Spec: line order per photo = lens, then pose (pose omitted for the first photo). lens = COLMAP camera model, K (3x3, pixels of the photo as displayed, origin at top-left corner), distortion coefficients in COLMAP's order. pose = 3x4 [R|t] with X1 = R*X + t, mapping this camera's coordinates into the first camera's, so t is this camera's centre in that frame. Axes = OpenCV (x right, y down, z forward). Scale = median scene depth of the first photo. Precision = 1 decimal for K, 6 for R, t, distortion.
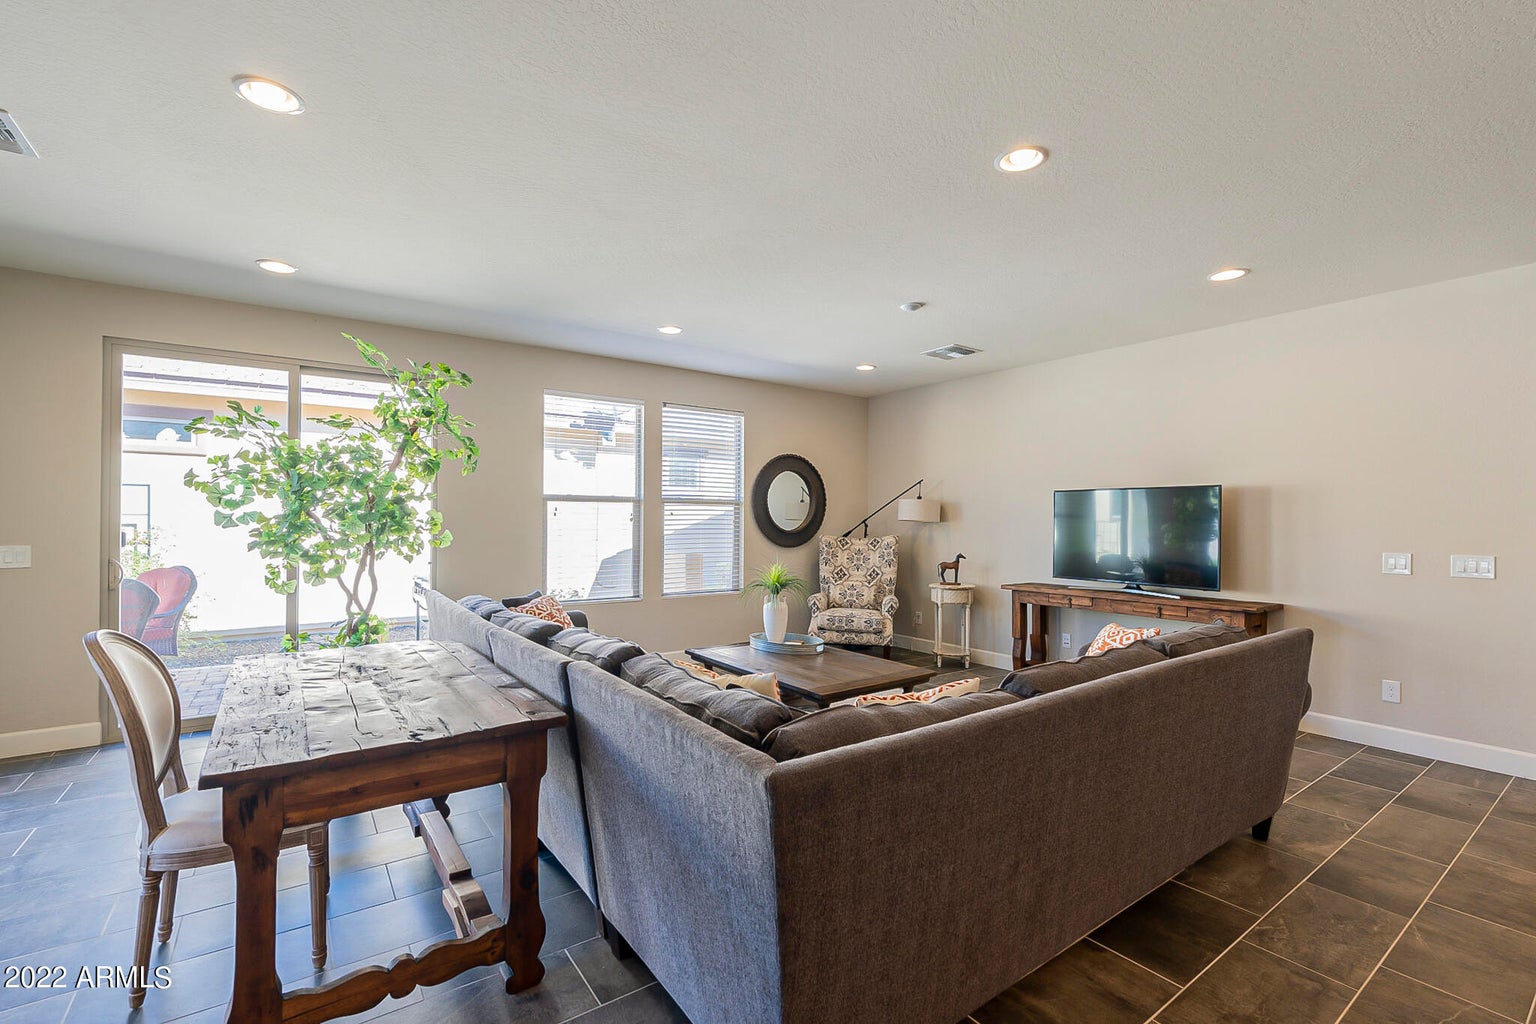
lens RADIAL K [[677.5, 0, 767.4], [0, 677.5, 518.6], [0, 0, 1]] dist [-0.006998, 0.001069]
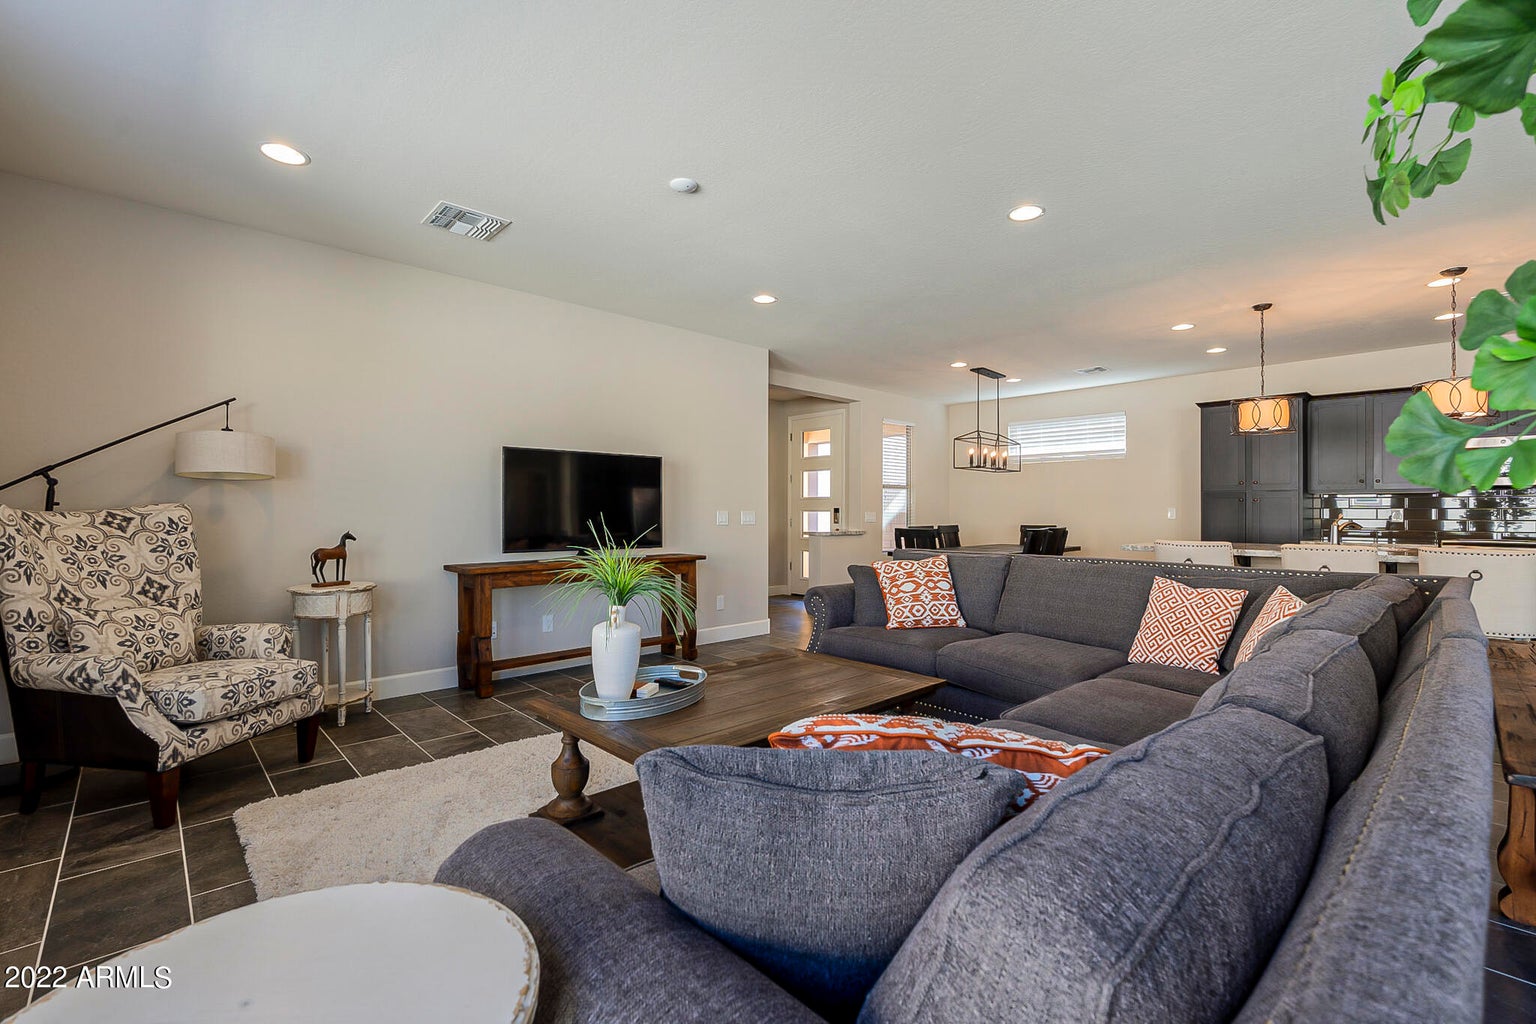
lens RADIAL K [[677.5, 0, 762.4], [0, 677.5, 511.0], [0, 0, 1]] dist [-0.006998, 0.001069]
pose [[-0.134214, -0.006343, 0.990932, -0.509940], [-0.006938, 0.999961, 0.005461, 0.036144], [-0.990928, -0.006142, -0.134253, 0.971815]]
